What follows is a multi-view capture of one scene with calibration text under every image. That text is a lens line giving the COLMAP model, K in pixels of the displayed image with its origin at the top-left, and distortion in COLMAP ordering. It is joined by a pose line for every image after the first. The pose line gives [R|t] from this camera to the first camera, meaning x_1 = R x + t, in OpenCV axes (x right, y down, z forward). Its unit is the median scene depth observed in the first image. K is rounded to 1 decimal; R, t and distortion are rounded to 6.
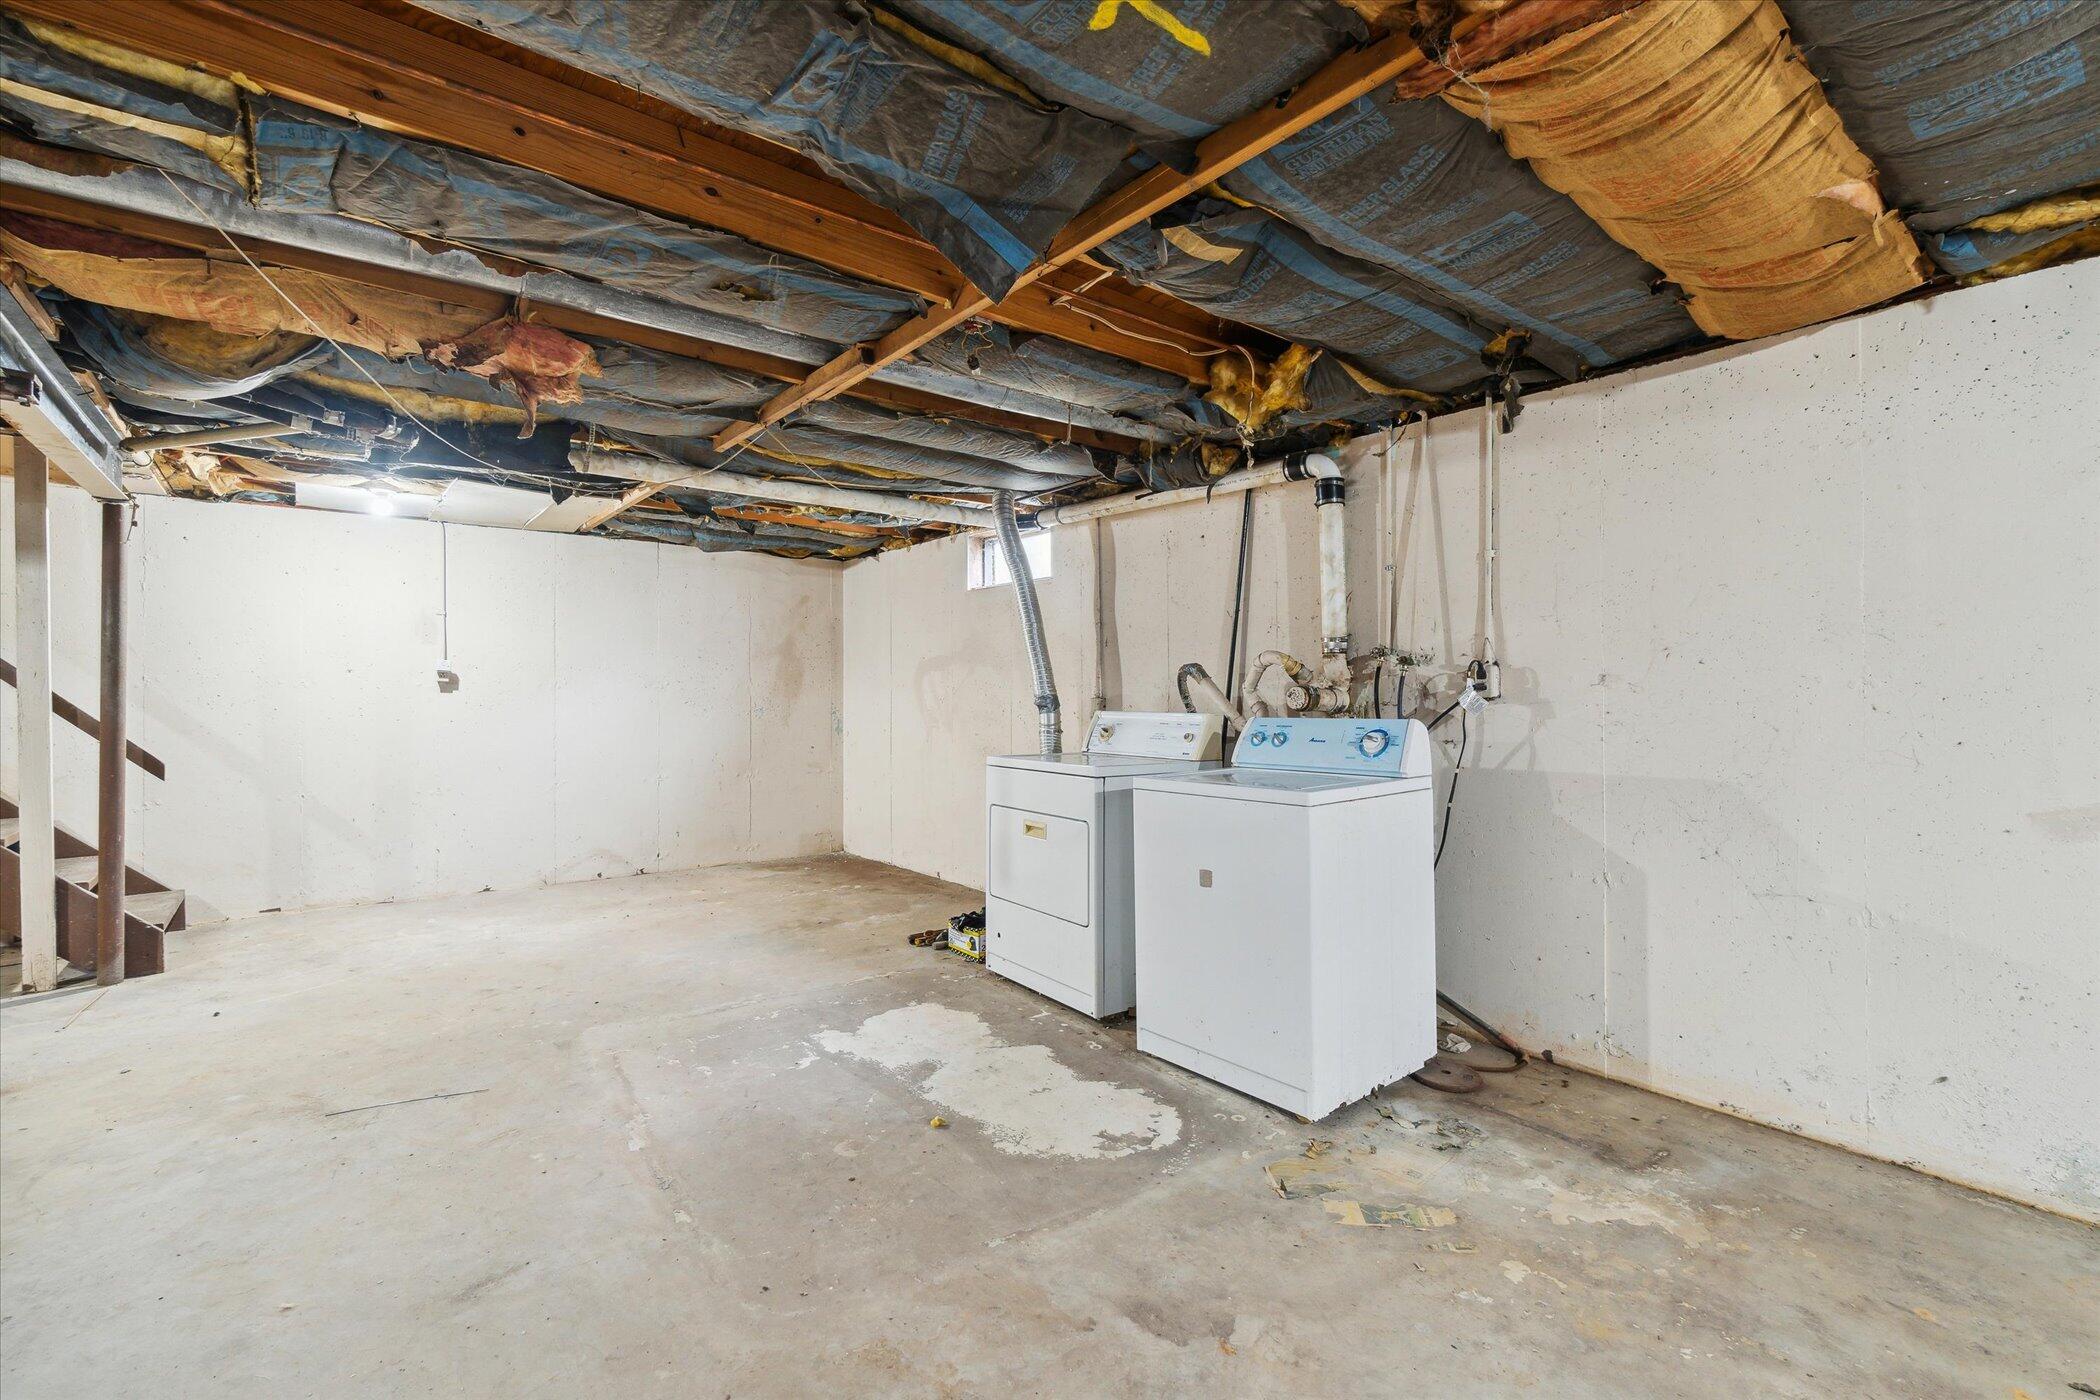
lens RADIAL K [[919.8, 0, 1050.0], [0, 919.8, 700.0], [0, 0, 1]] dist [0.000302, 0.000172]
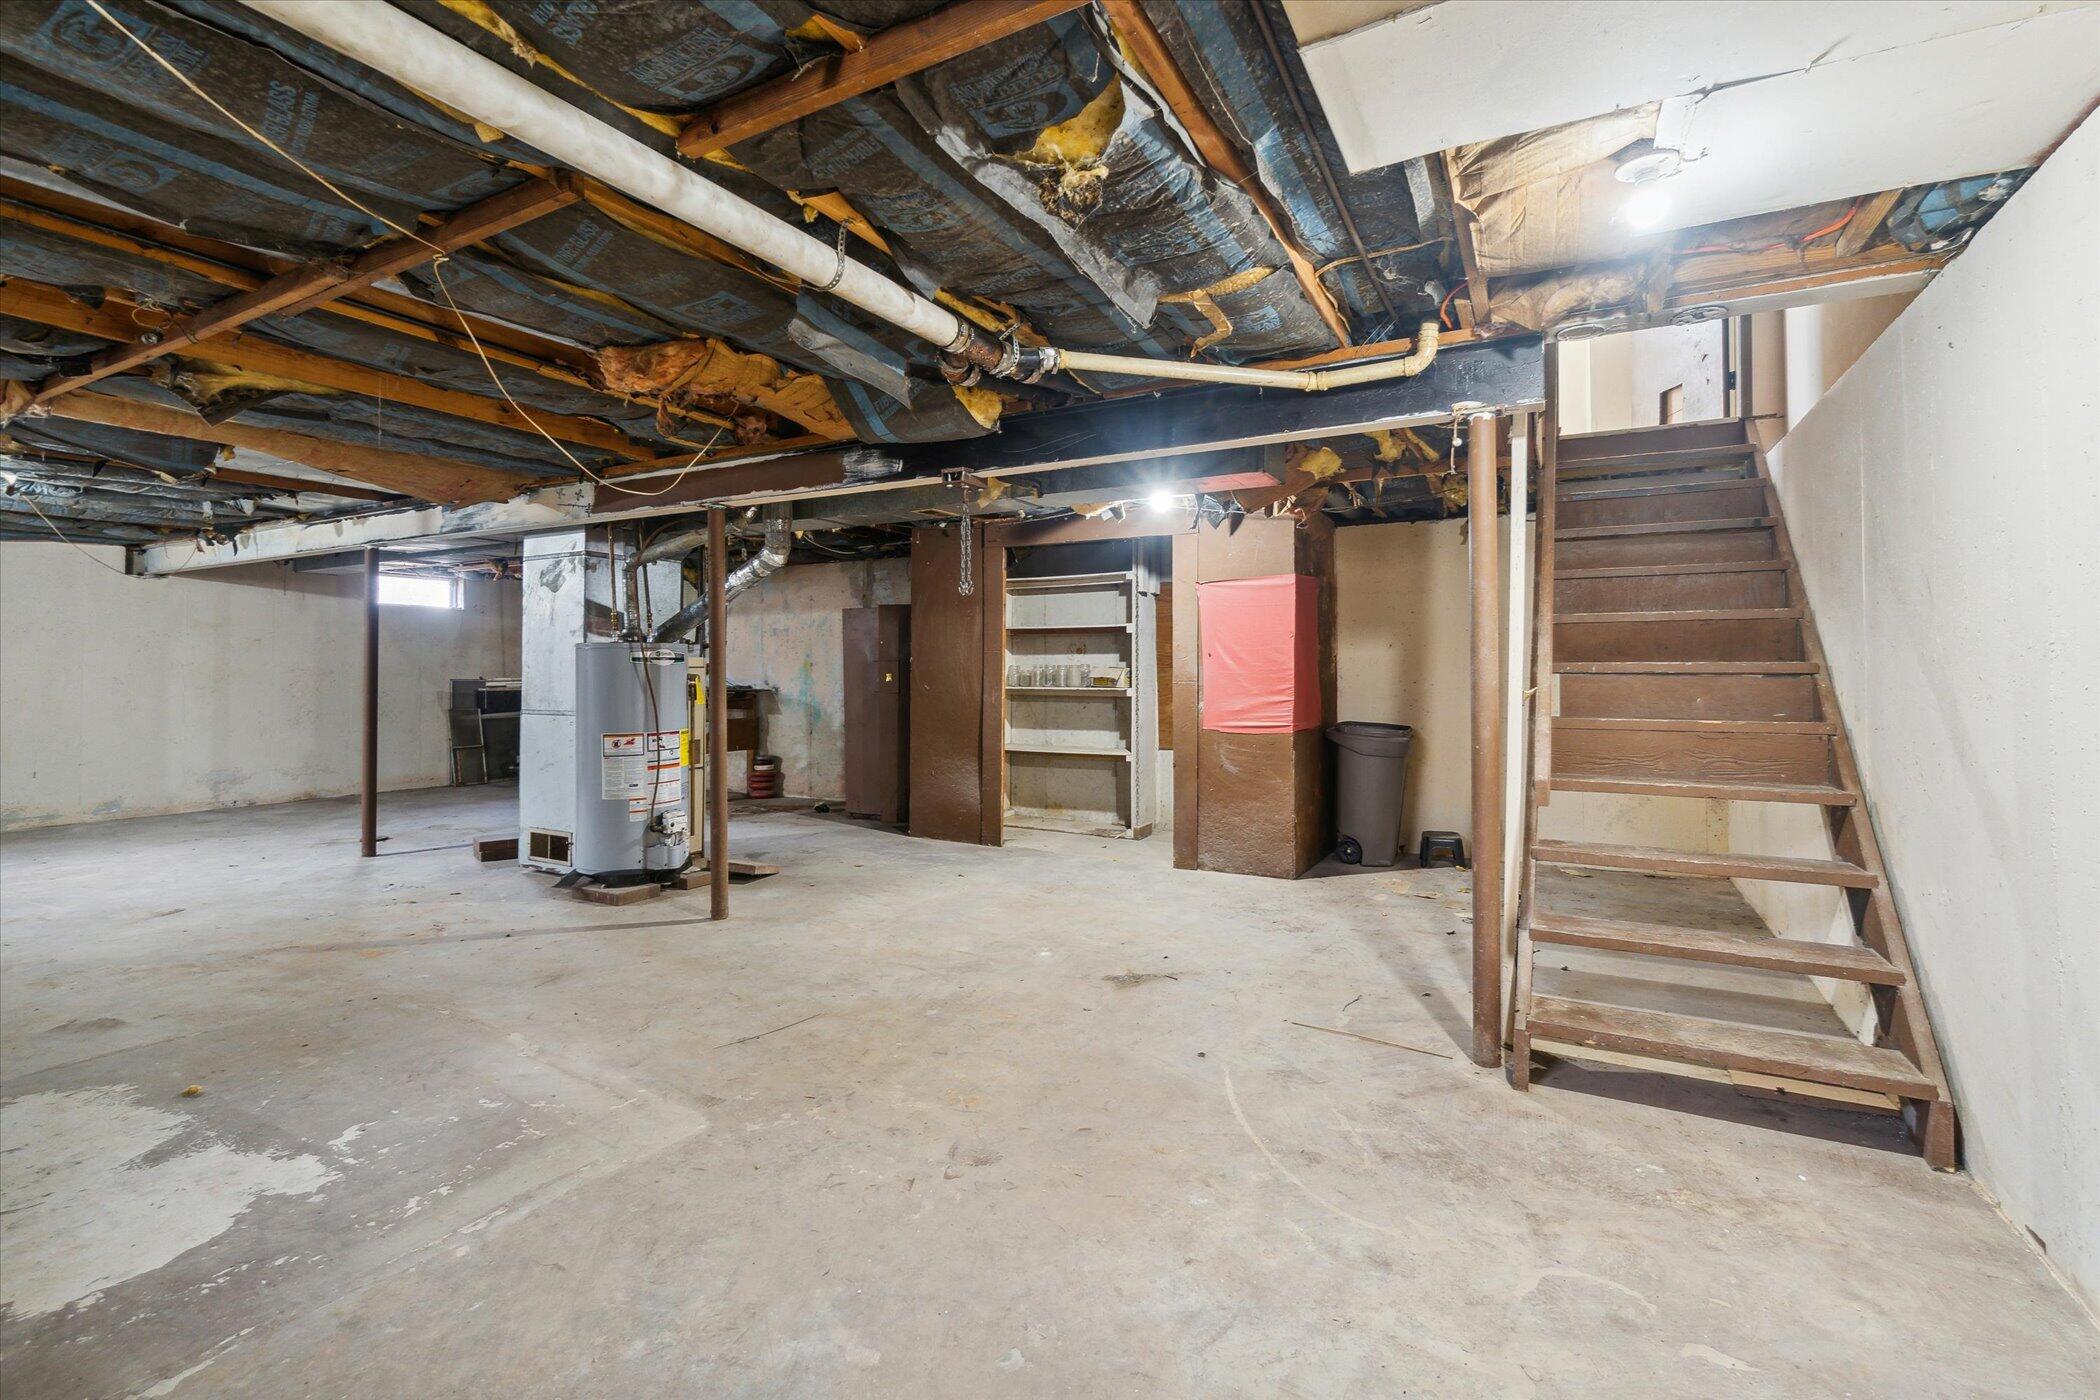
lens RADIAL K [[919.8, 0, 1050.0], [0, 919.8, 700.0], [0, 0, 1]] dist [0.000302, 0.000172]
pose [[-0.922999, 0.009149, -0.384692, -0.531019], [-0.006410, 0.999213, 0.039145, -0.018060], [0.384748, 0.038597, -0.922214, 1.986461]]
